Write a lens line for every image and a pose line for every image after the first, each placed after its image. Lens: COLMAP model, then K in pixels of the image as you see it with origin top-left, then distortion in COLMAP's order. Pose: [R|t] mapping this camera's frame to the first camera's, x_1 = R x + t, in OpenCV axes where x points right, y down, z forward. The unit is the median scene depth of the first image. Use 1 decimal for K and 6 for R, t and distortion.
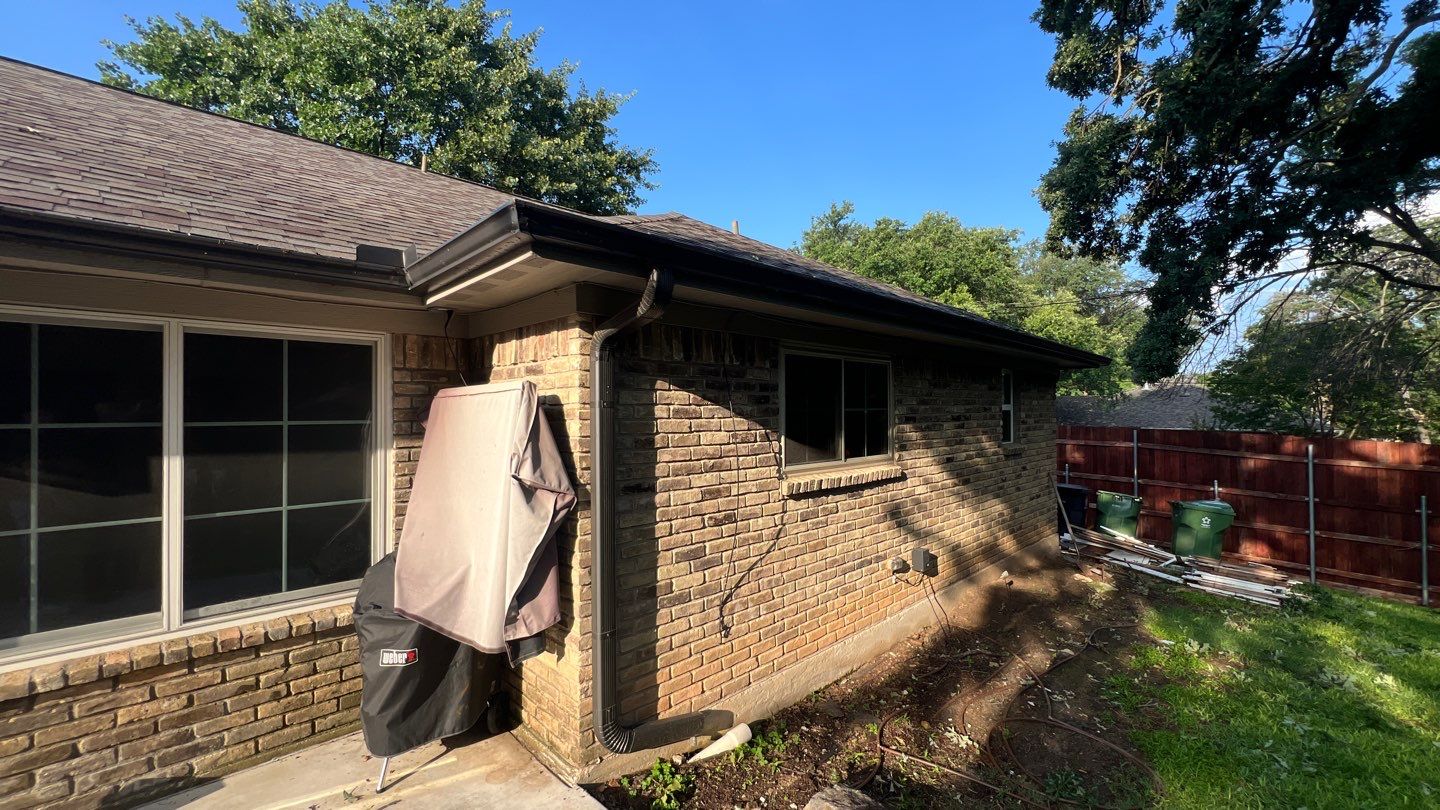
lens RADIAL K [[580.7, 0, 720.0], [0, 580.7, 405.0], [0, 0, 1]] dist [-0.010561, -0.000270]
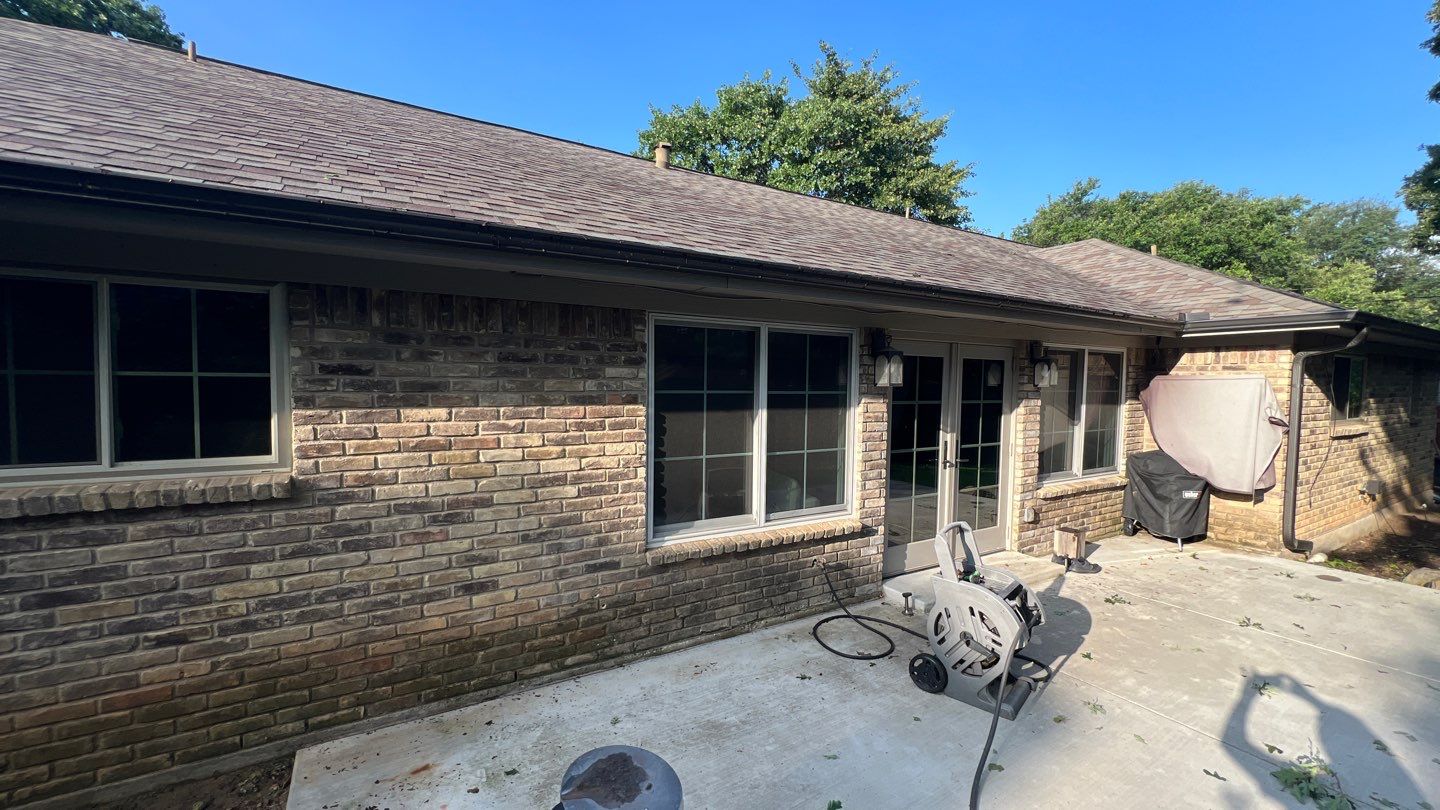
lens RADIAL K [[574.3, 0, 720.0], [0, 574.3, 405.0], [0, 0, 1]] dist [-0.002202, -0.000504]
pose [[0.971335, 0.026833, -0.236197, -0.694194], [-0.013916, 0.998323, 0.056186, -0.007489], [0.237309, -0.051289, 0.970079, -0.612793]]
